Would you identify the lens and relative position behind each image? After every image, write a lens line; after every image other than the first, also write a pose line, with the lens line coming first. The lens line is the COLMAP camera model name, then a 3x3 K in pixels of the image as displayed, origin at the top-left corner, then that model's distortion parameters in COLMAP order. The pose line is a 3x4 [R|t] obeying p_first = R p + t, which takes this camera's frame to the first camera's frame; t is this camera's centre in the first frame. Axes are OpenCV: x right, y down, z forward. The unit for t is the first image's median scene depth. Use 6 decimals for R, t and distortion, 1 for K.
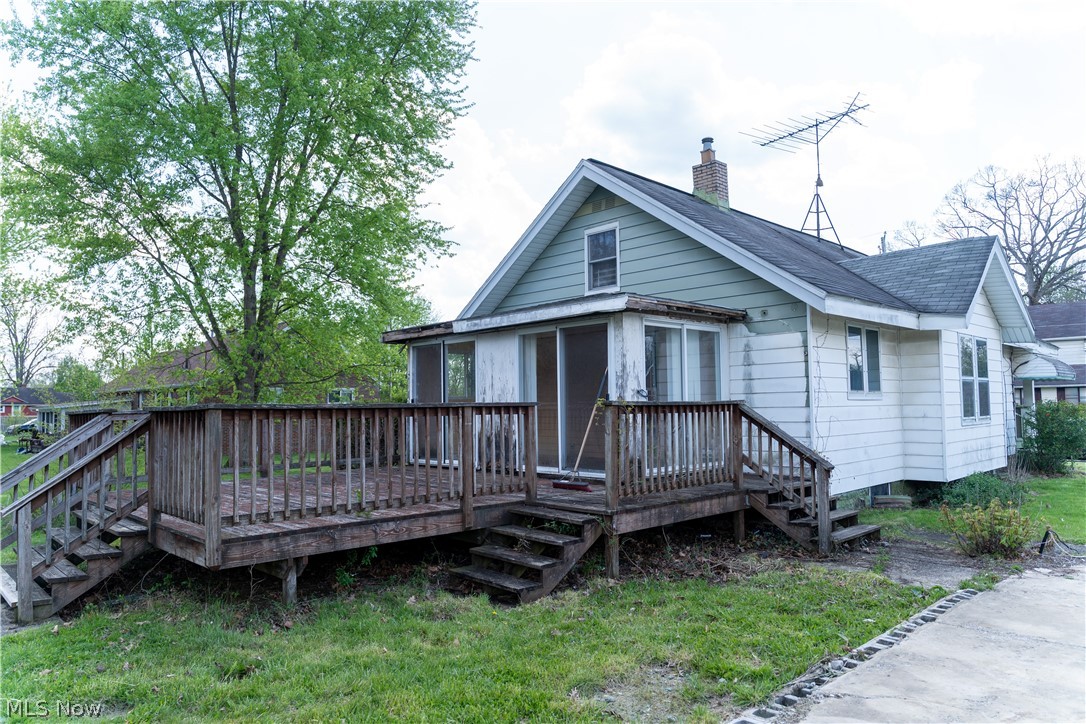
lens RADIAL K [[720.7, 0, 543.9], [0, 720.7, 365.2], [0, 0, 1]] dist [-0.011806, -0.002652]
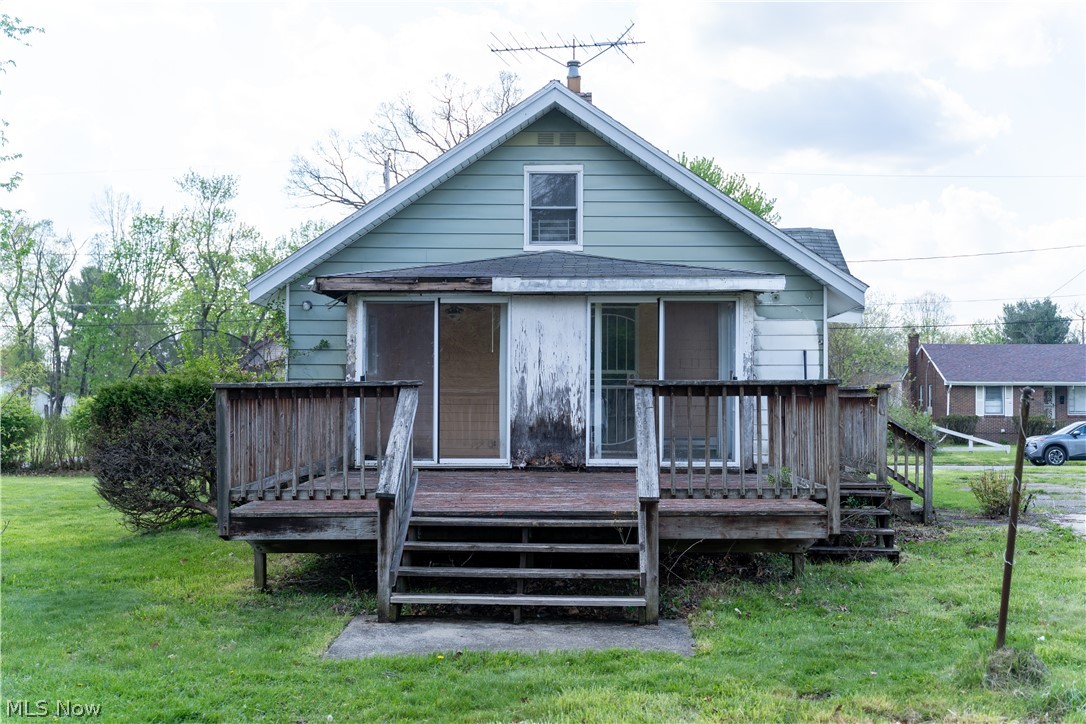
lens RADIAL K [[1268.3, 0, 552.1], [0, 1268.3, 361.4], [0, 0, 1]] dist [0.012495, 0.000000]
pose [[0.706949, 0.034477, 0.706424, -0.939077], [-0.051704, 0.998658, 0.003004, 0.020338], [-0.705372, -0.038649, 0.707783, -0.001359]]
